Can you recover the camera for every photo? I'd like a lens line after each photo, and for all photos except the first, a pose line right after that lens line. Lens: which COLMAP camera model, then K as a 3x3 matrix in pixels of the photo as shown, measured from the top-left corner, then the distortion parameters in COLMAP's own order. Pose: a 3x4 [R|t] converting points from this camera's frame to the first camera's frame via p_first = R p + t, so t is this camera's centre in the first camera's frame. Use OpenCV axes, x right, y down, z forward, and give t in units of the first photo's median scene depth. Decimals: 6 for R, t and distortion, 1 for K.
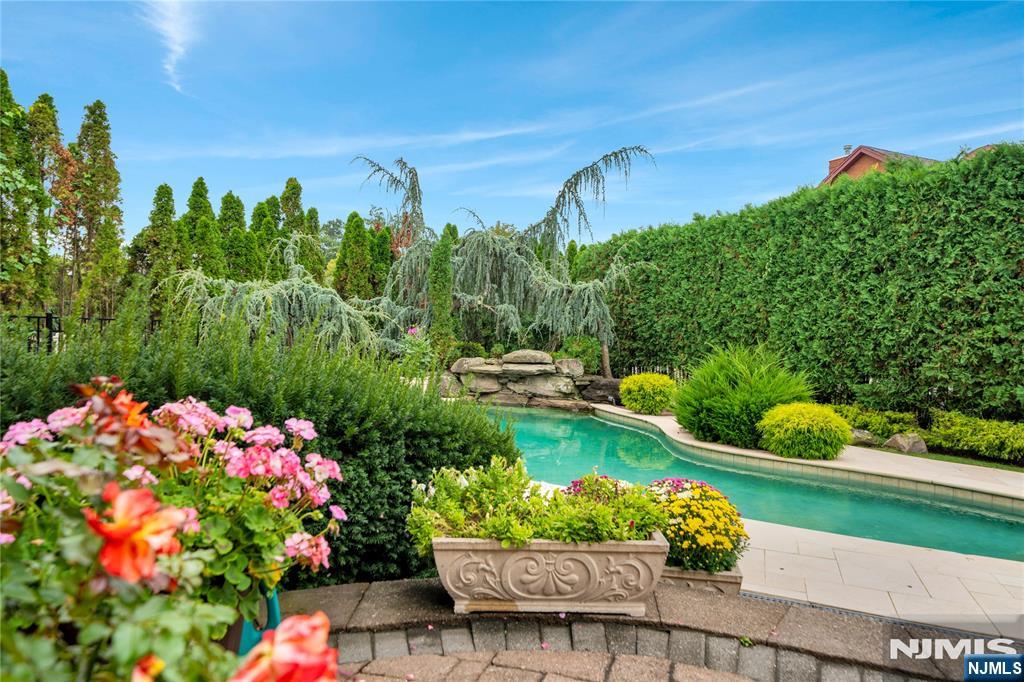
lens RADIAL K [[654.4, 0, 539.1], [0, 654.4, 350.3], [0, 0, 1]] dist [0.025667, 0.001186]
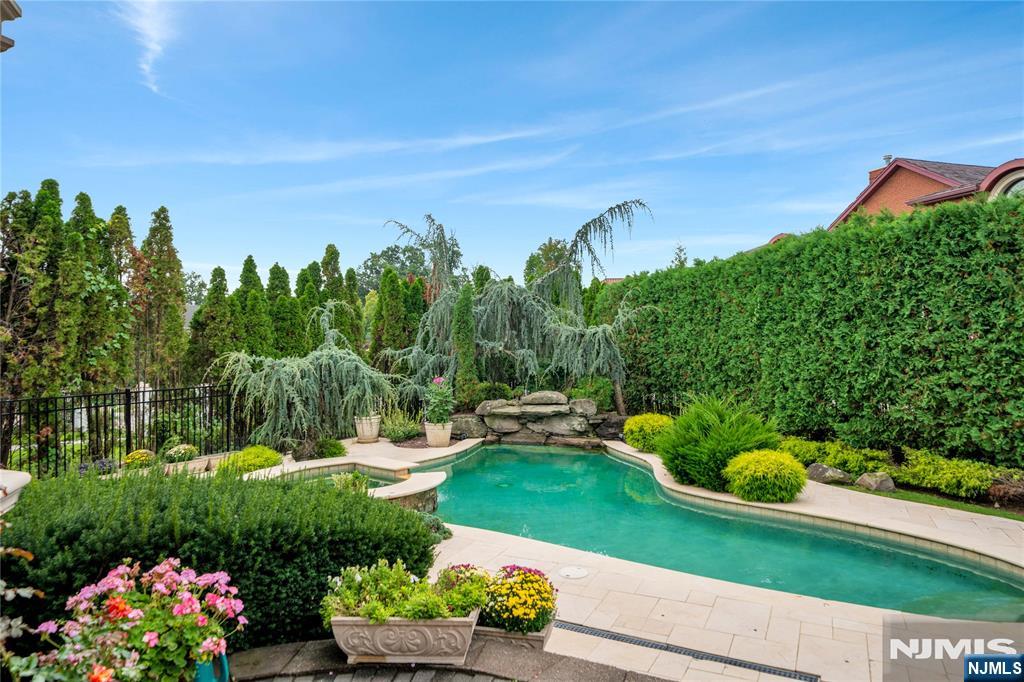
lens RADIAL K [[654.4, 0, 539.1], [0, 654.4, 350.3], [0, 0, 1]] dist [0.025667, 0.001186]
pose [[0.995353, -0.039465, -0.087832, 0.103960], [0.037511, 0.999013, -0.023794, -0.063380], [0.088685, 0.020389, 0.995851, -0.118806]]
